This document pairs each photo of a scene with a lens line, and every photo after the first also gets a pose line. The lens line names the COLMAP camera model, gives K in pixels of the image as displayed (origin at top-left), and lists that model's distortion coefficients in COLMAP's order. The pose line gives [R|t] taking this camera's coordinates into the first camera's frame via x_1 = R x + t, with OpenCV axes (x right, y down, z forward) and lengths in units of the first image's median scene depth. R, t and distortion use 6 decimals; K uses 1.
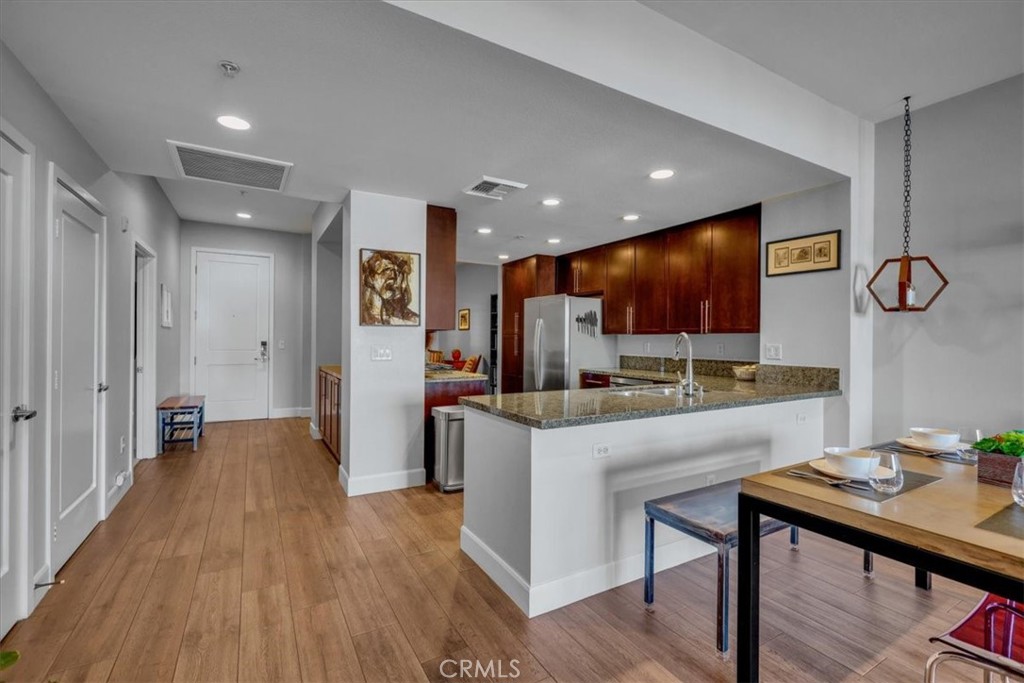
lens RADIAL K [[451.7, 0, 509.5], [0, 451.7, 338.7], [0, 0, 1]] dist [-0.007024, 0.002193]
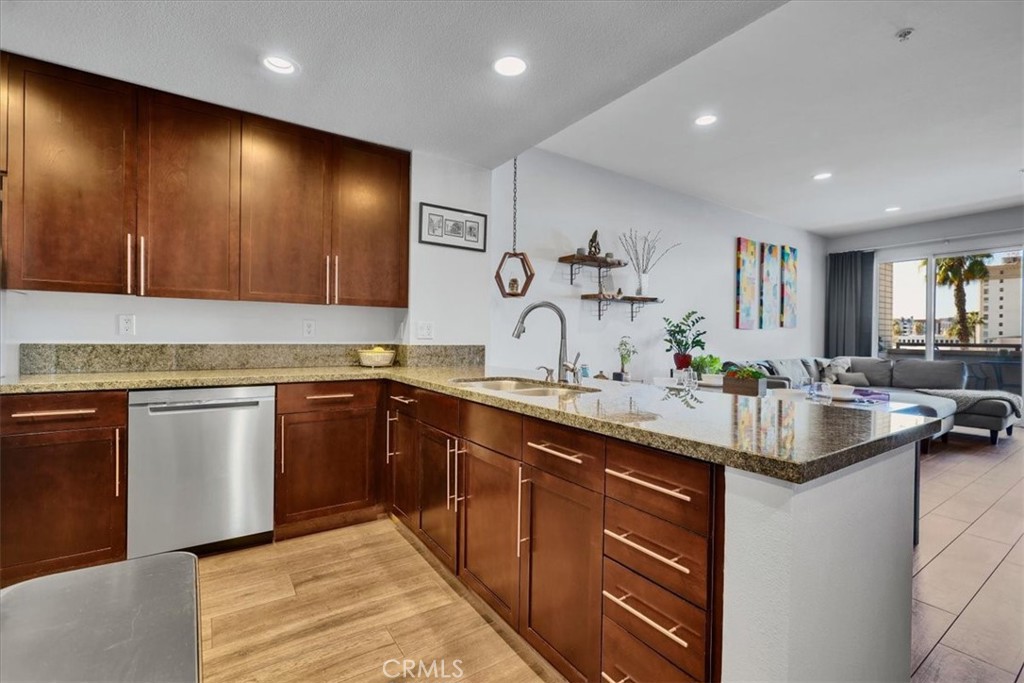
lens RADIAL K [[451.7, 0, 509.1], [0, 451.7, 338.0], [0, 0, 1]] dist [-0.007024, 0.002193]
pose [[-0.074664, -0.012073, 0.997136, -0.290918], [-0.013678, 0.999845, 0.011082, 0.031028], [-0.997115, -0.012812, -0.074817, 0.874754]]
